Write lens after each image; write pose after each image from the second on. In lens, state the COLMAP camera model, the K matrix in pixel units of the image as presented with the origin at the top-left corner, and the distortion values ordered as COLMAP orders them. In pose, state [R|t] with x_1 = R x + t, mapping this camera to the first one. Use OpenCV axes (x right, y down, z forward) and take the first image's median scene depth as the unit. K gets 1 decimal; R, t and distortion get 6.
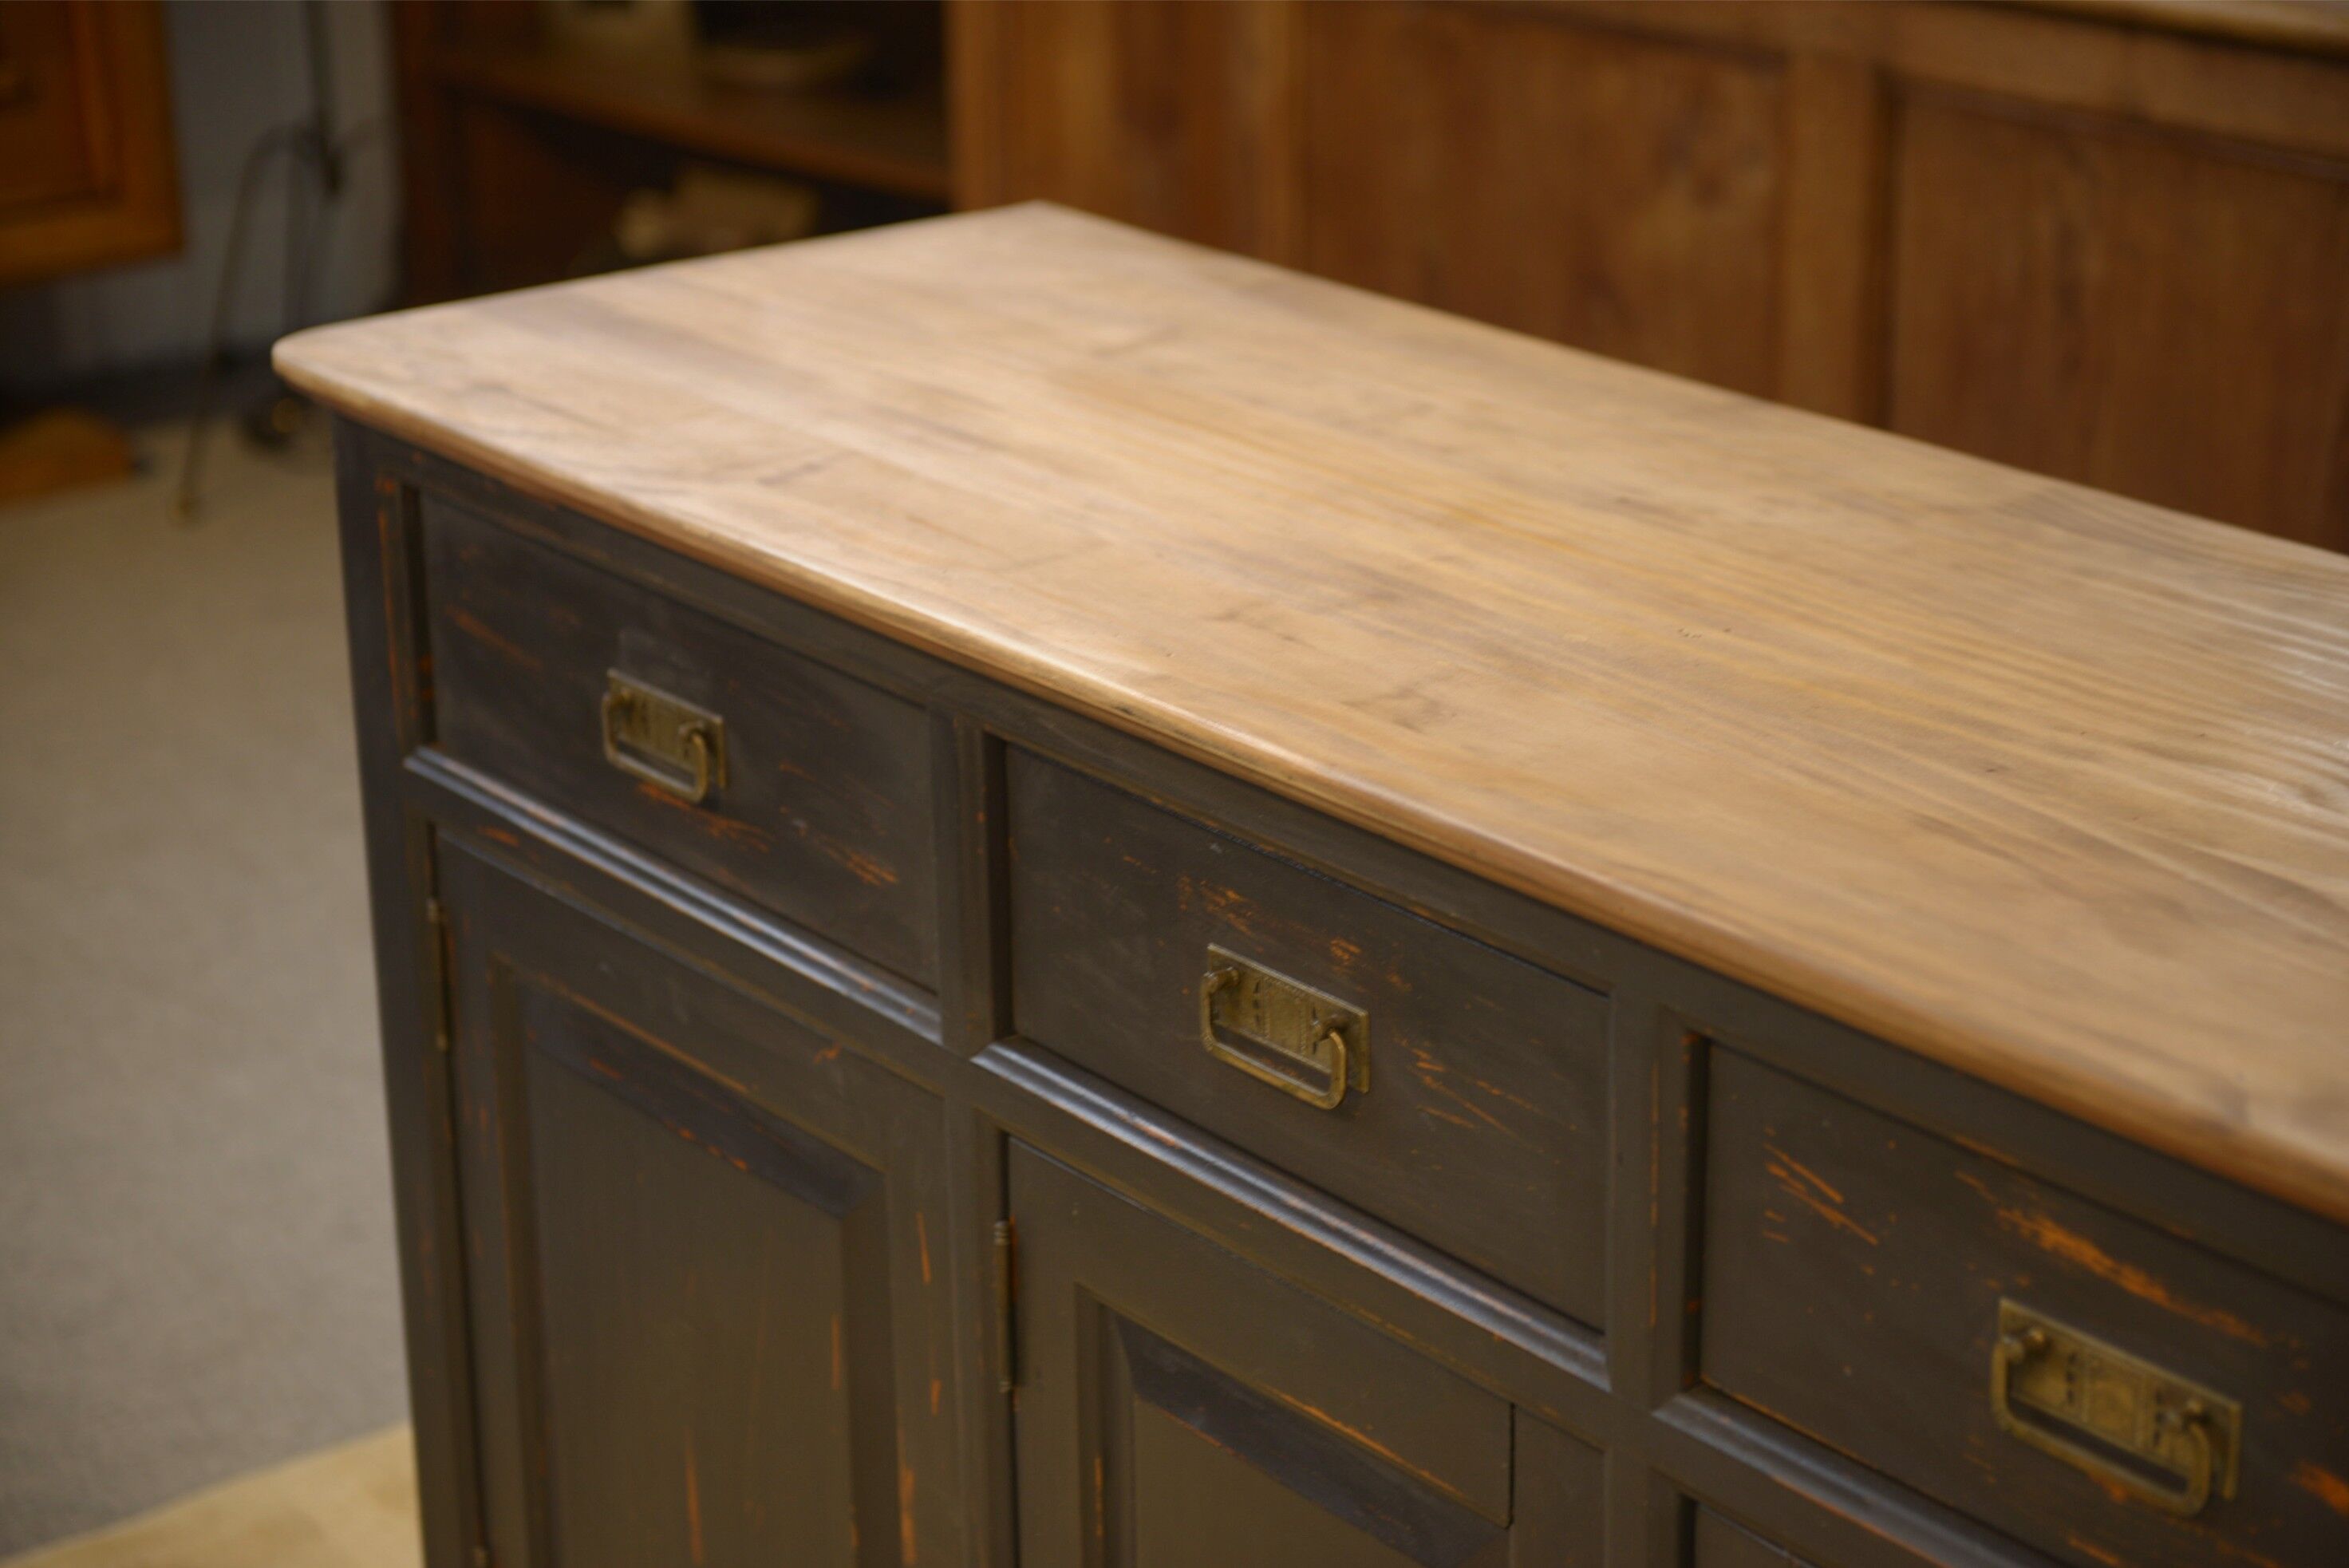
lens RADIAL K [[4405.9, 0, 1211.7], [0, 4405.9, 792.9], [0, 0, 1]] dist [0.120198, 0.000000]
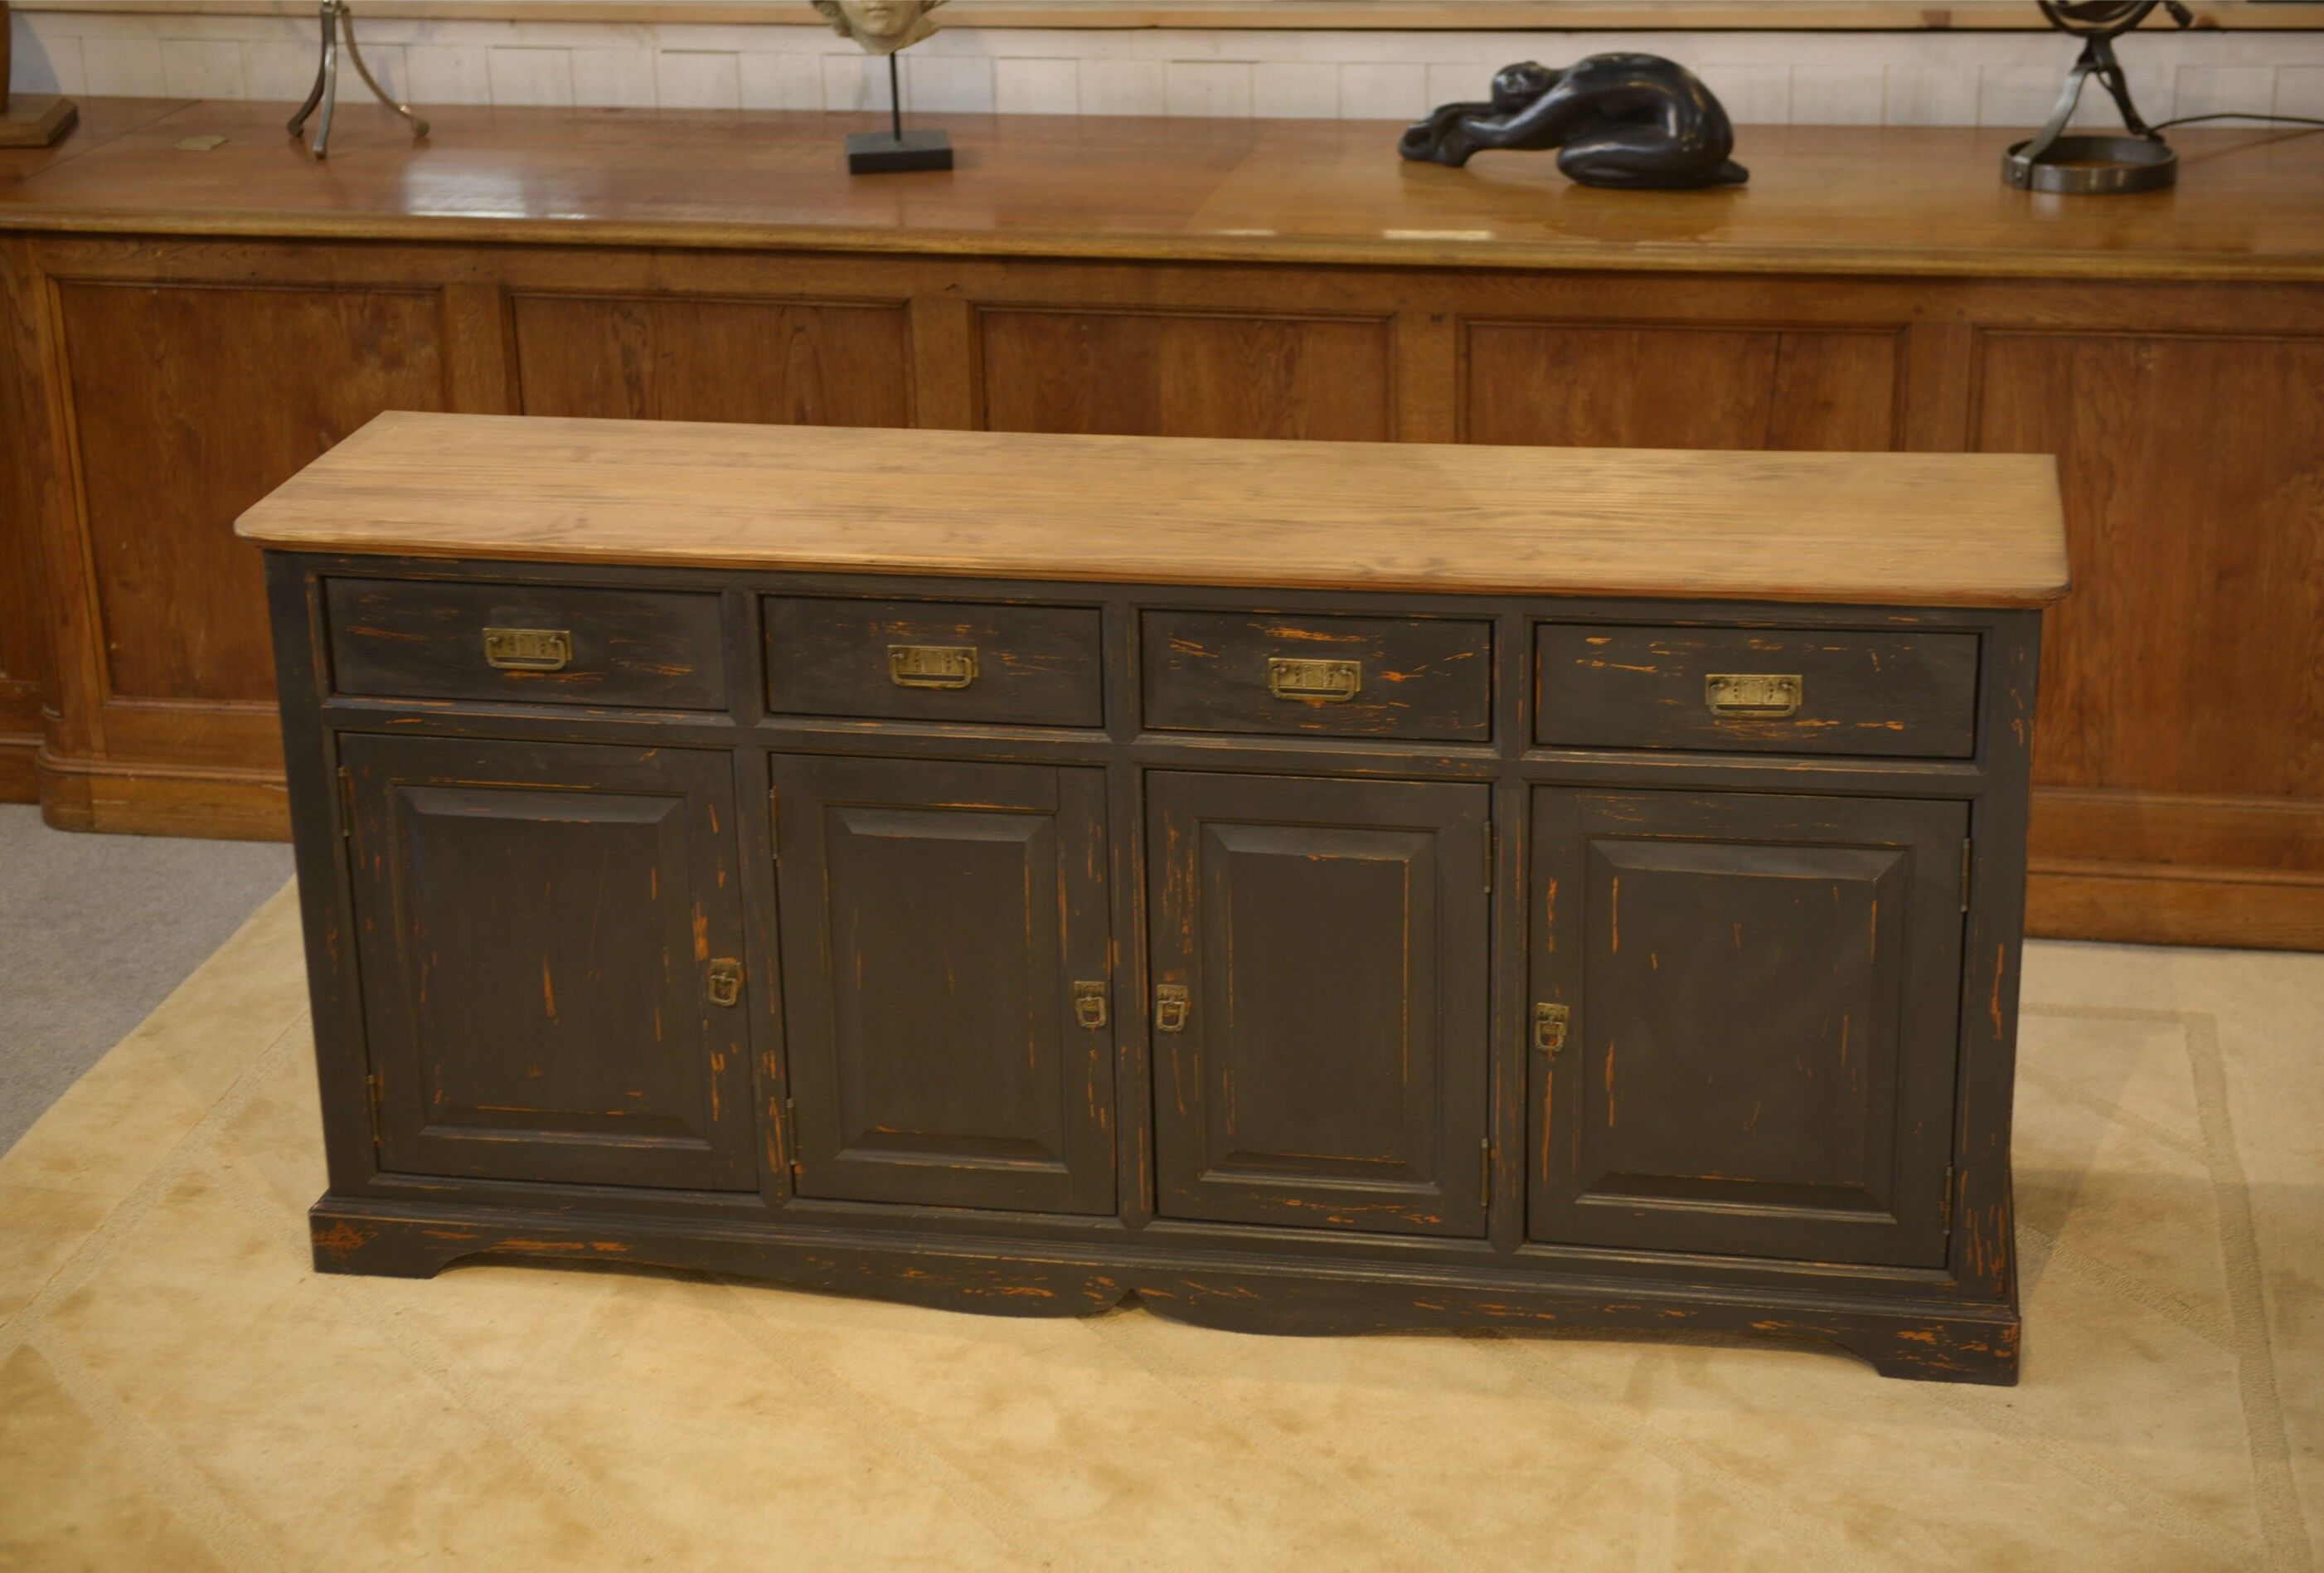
lens RADIAL K [[3903.9, 0, 1120.8], [0, 3903.9, 809.4], [0, 0, 1]] dist [0.132238, 0.000000]
pose [[0.757028, -0.237318, 0.608760, -1.277876], [0.233999, 0.968379, 0.086520, -0.039151], [-0.610044, 0.076951, 0.788622, -0.900183]]
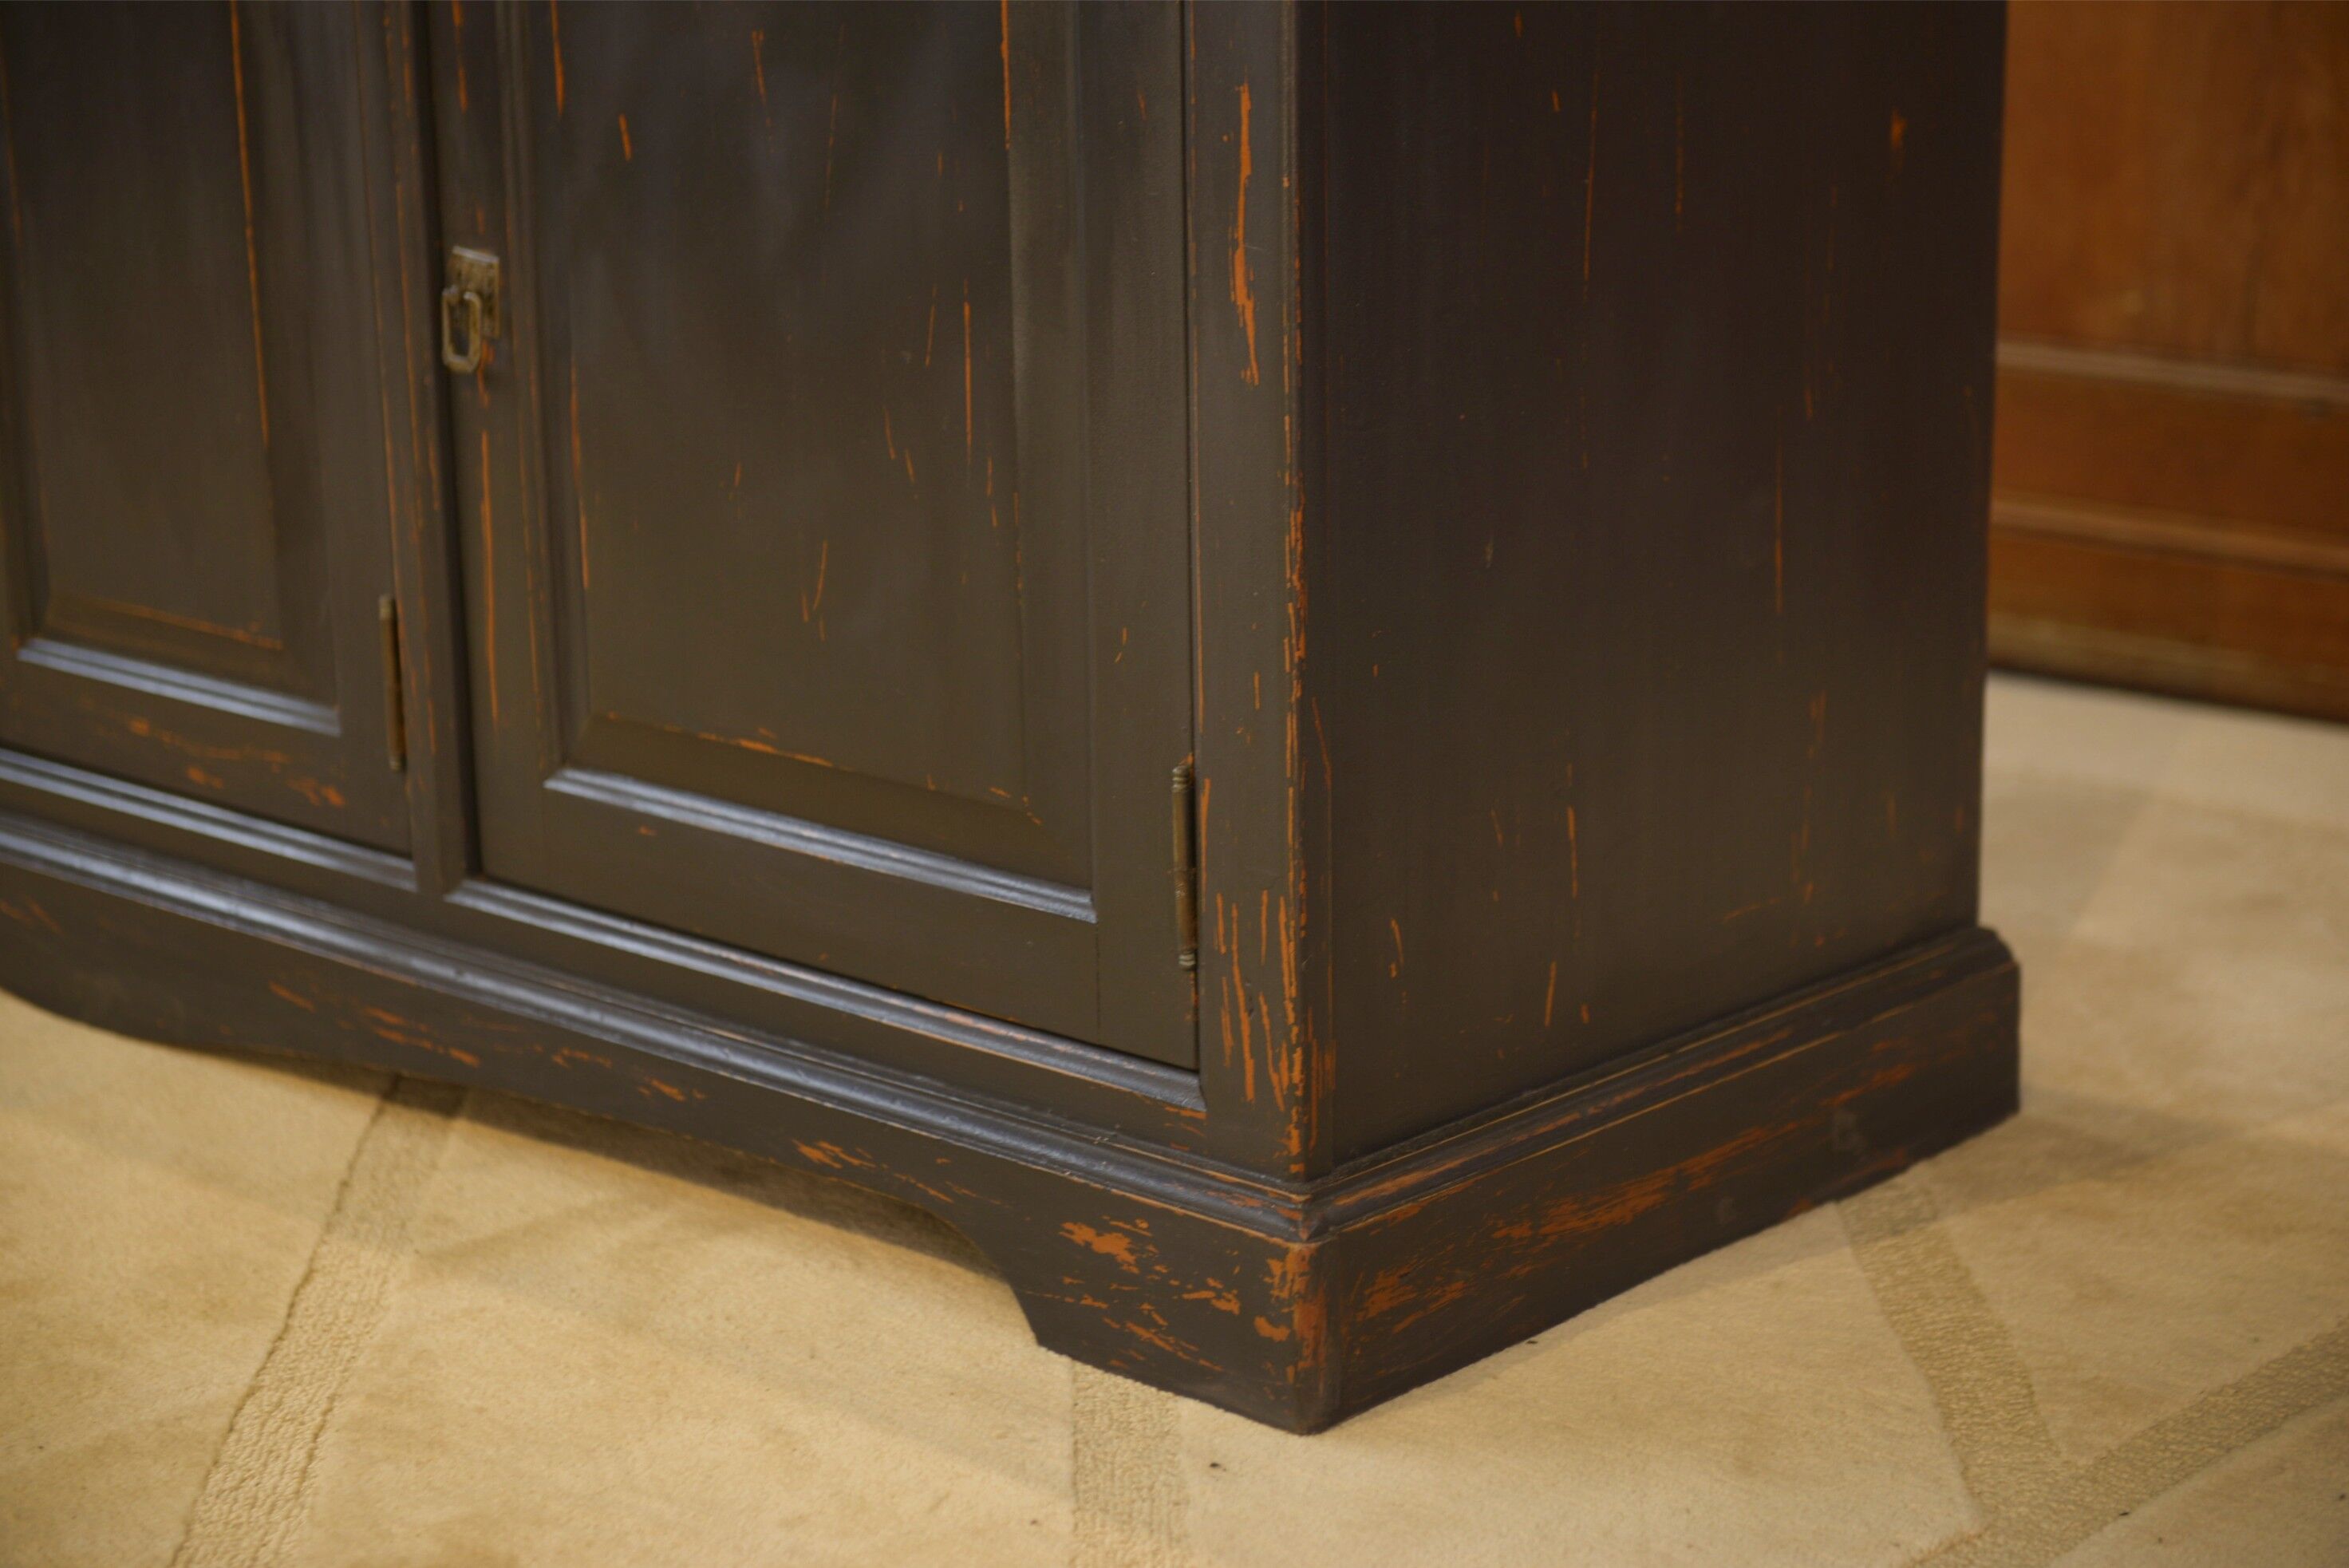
lens RADIAL K [[4405.9, 0, 1189.2], [0, 4405.9, 772.7], [0, 0, 1]] dist [0.120198, 0.000000]
pose [[0.988793, -0.036241, 0.144829, 0.251317], [0.050074, 0.994402, -0.093041, 0.542146], [-0.140646, 0.099250, 0.985073, -0.300767]]
